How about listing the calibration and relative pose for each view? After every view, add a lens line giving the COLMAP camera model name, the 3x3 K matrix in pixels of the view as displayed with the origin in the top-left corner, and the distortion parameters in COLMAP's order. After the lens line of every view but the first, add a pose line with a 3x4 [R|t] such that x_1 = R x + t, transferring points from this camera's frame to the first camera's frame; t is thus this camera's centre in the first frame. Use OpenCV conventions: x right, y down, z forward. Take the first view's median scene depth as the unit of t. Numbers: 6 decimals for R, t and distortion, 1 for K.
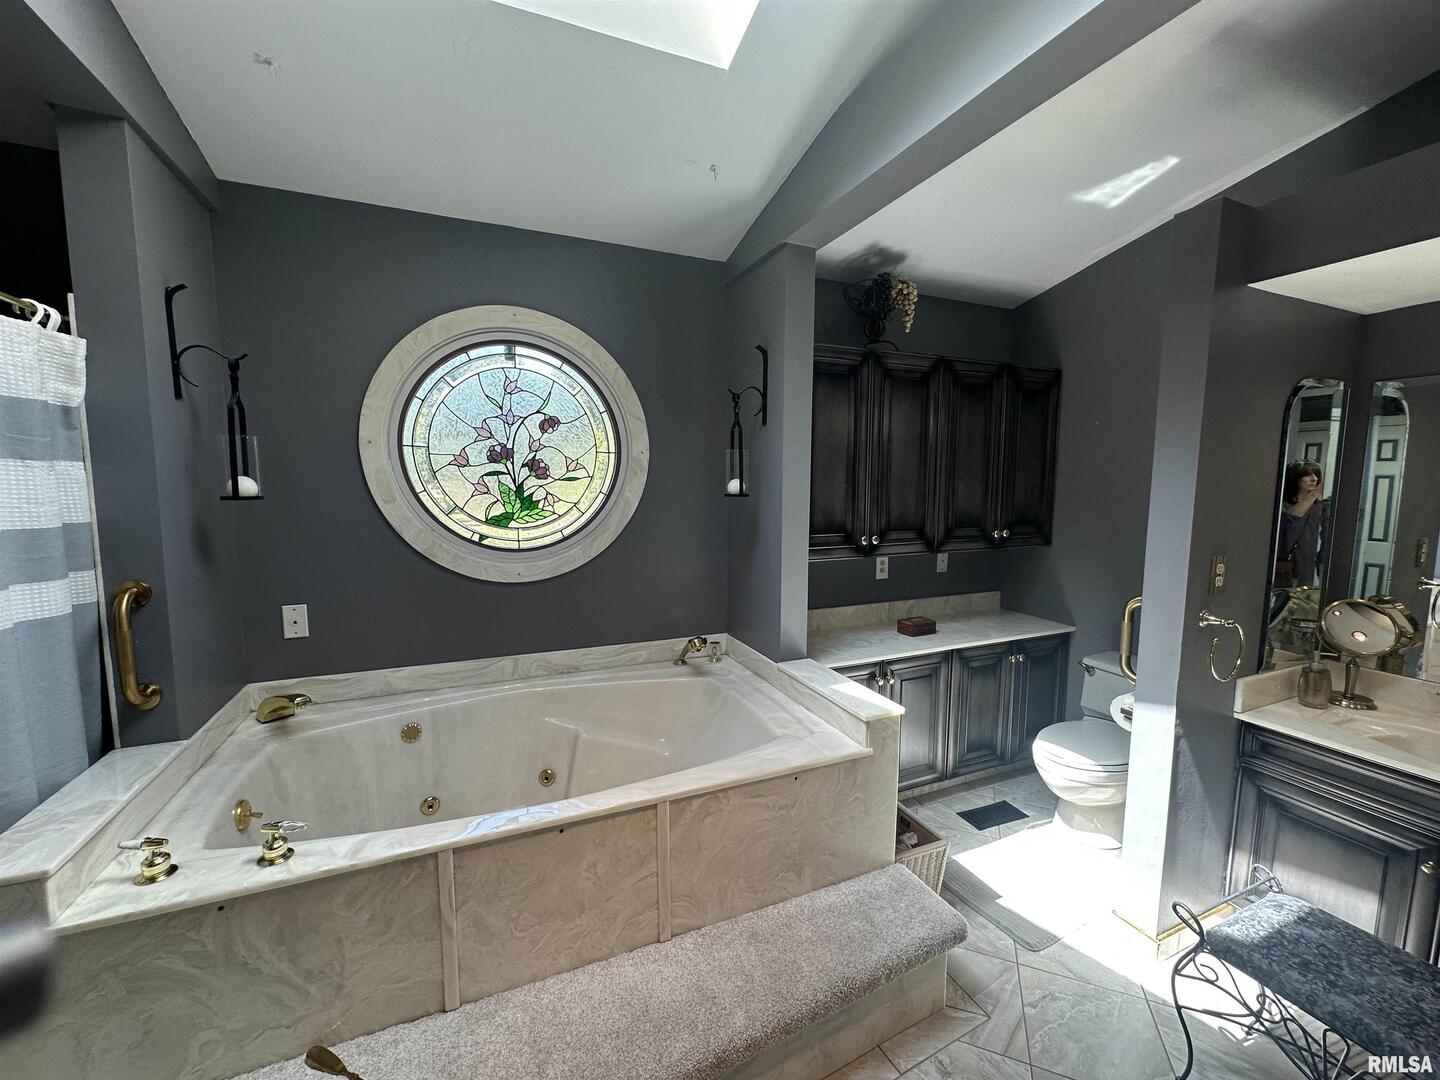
lens RADIAL K [[575.6, 0, 720.0], [0, 575.6, 540.0], [0, 0, 1]] dist [-0.001819, 0.000898]
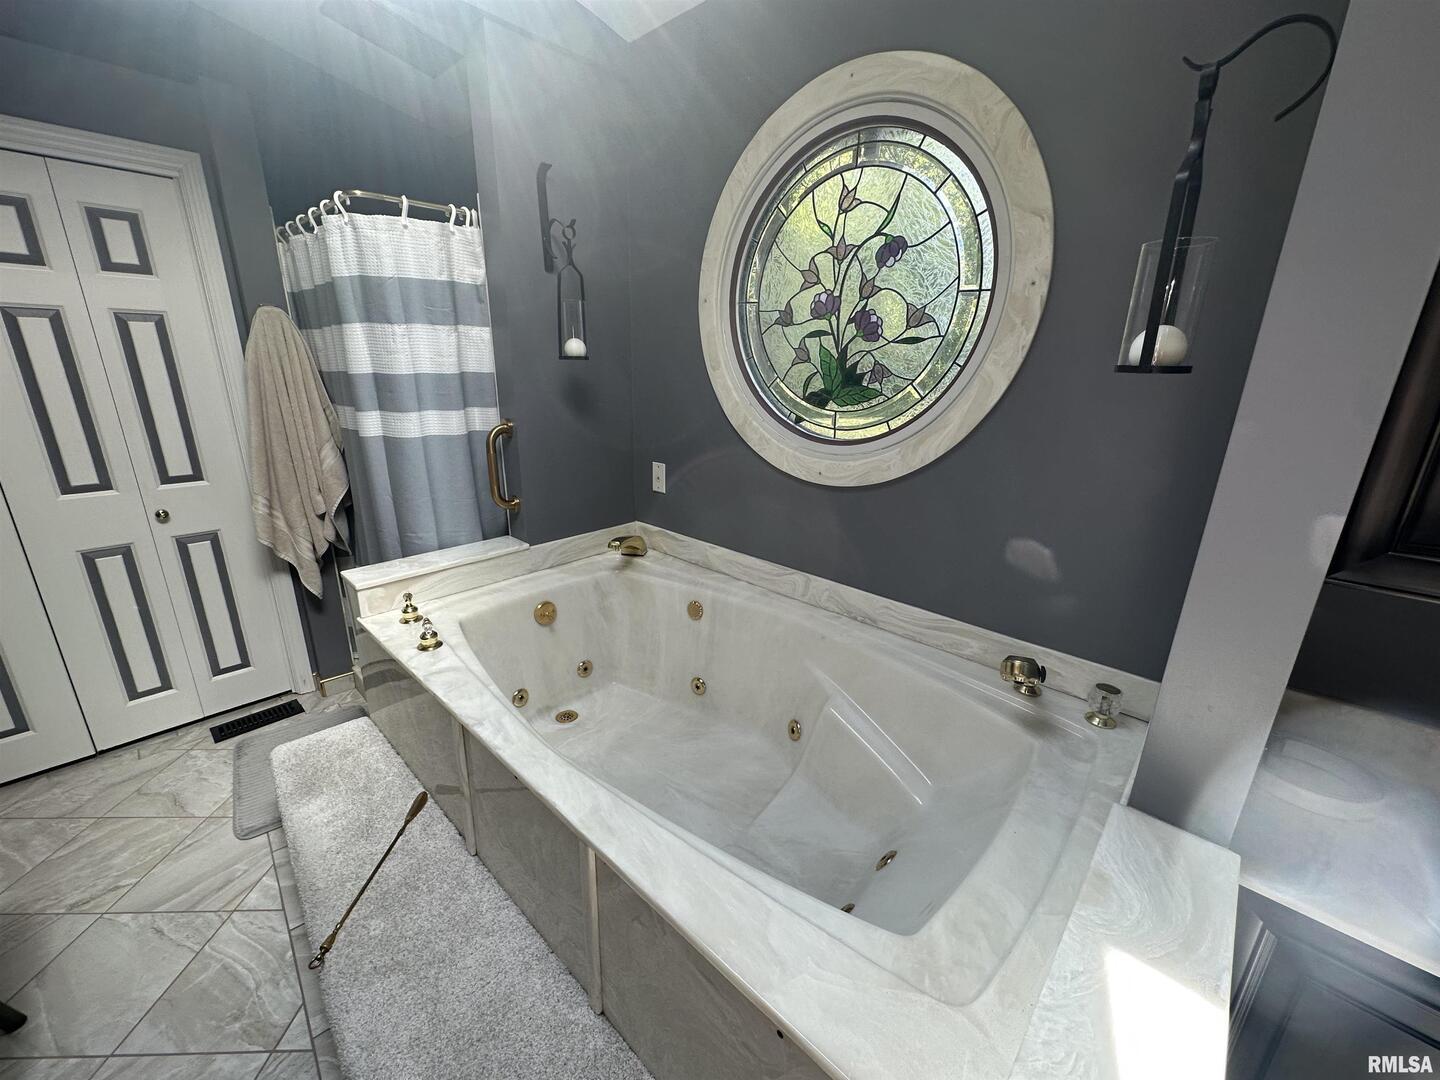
lens RADIAL K [[575.6, 0, 720.0], [0, 575.6, 540.0], [0, 0, 1]] dist [-0.001819, 0.000898]
pose [[0.402480, 0.276529, -0.872664, 0.281722], [-0.108654, 0.960976, 0.254402, -0.034468], [0.908958, -0.007573, 0.416819, 0.565965]]
